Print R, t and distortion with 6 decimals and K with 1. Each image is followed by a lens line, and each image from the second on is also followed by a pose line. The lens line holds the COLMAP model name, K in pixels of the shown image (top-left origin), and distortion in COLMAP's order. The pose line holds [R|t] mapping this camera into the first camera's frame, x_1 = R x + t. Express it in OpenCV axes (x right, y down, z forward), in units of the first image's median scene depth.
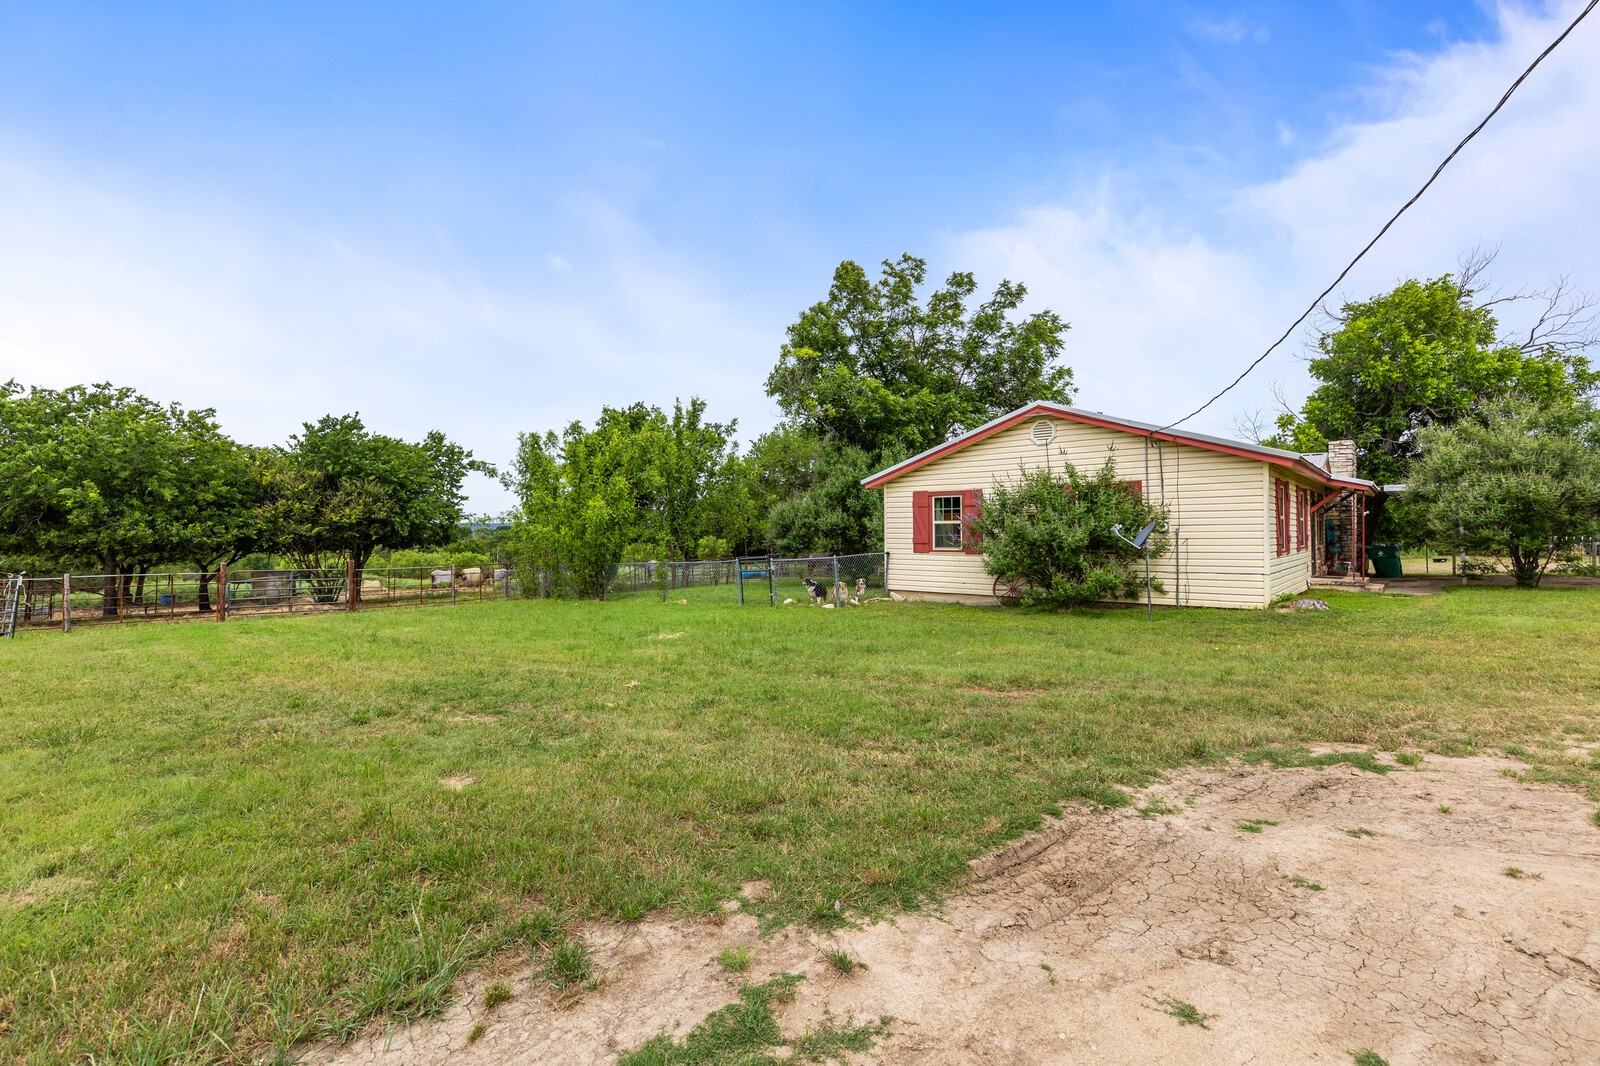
lens RADIAL K [[734.5, 0, 804.6], [0, 734.5, 531.4], [0, 0, 1]] dist [0.002821, -0.000365]
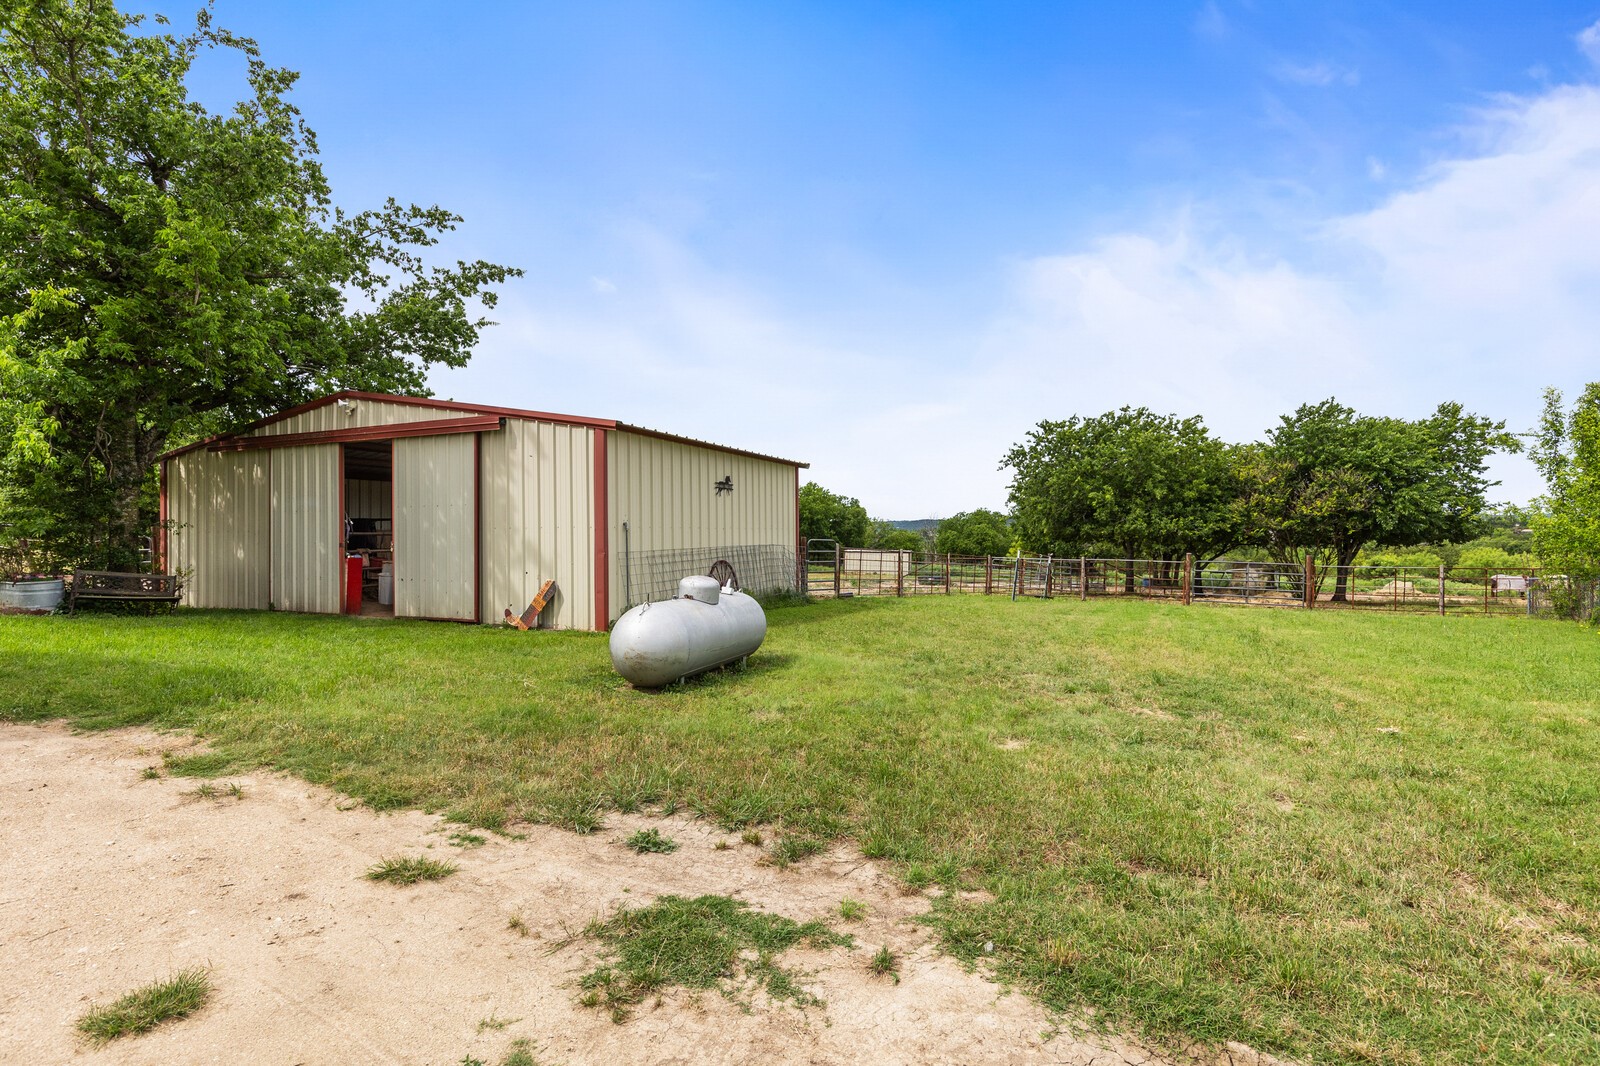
lens RADIAL K [[780.0, 0, 800.4], [0, 780.0, 526.3], [0, 0, 1]] dist [-0.015924, 0.000033]
pose [[0.277402, 0.001181, -0.960753, 0.154479], [-0.001083, 0.999999, 0.000917, 0.001395], [0.960753, 0.000786, 0.277403, 0.093525]]
